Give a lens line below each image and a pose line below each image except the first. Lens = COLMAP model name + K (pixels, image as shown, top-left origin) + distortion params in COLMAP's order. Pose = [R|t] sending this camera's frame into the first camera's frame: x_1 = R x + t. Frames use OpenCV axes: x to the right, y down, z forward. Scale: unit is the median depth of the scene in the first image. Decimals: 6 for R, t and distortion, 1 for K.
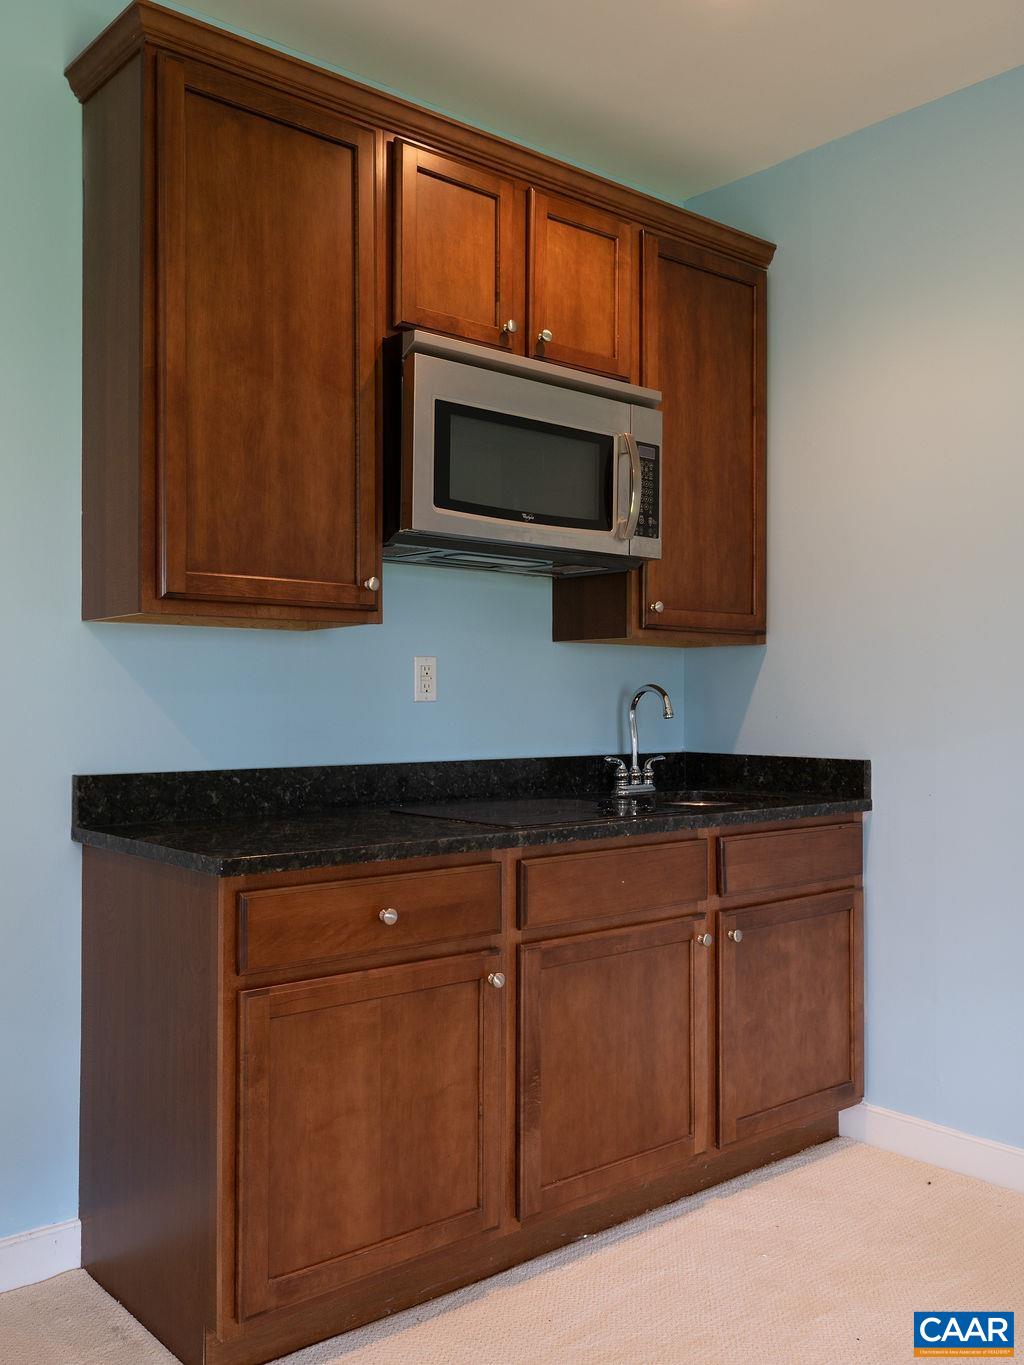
lens RADIAL K [[1236.9, 0, 514.0], [0, 1236.9, 685.5], [0, 0, 1]] dist [-0.007626, -0.000756]
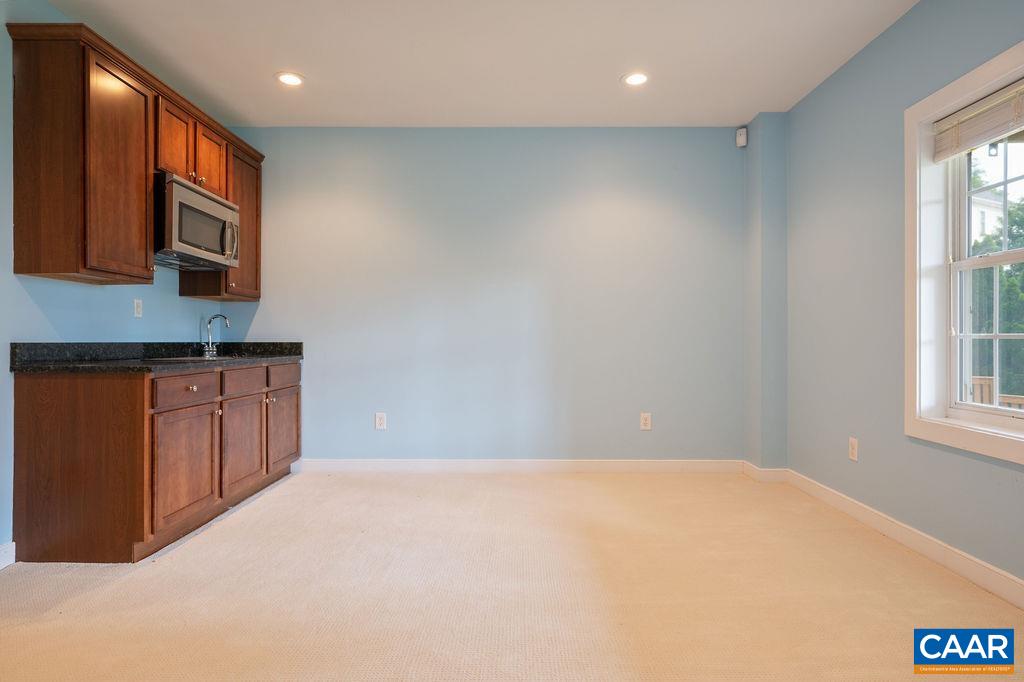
lens RADIAL K [[558.5, 0, 512.0], [0, 558.5, 339.0], [0, 0, 1]] dist [-0.002292, 0.000654]
pose [[0.663975, -0.001625, 0.747753, -0.437711], [-0.007945, 0.999926, 0.009227, 0.042449], [-0.747713, -0.012068, 0.663913, -0.297607]]
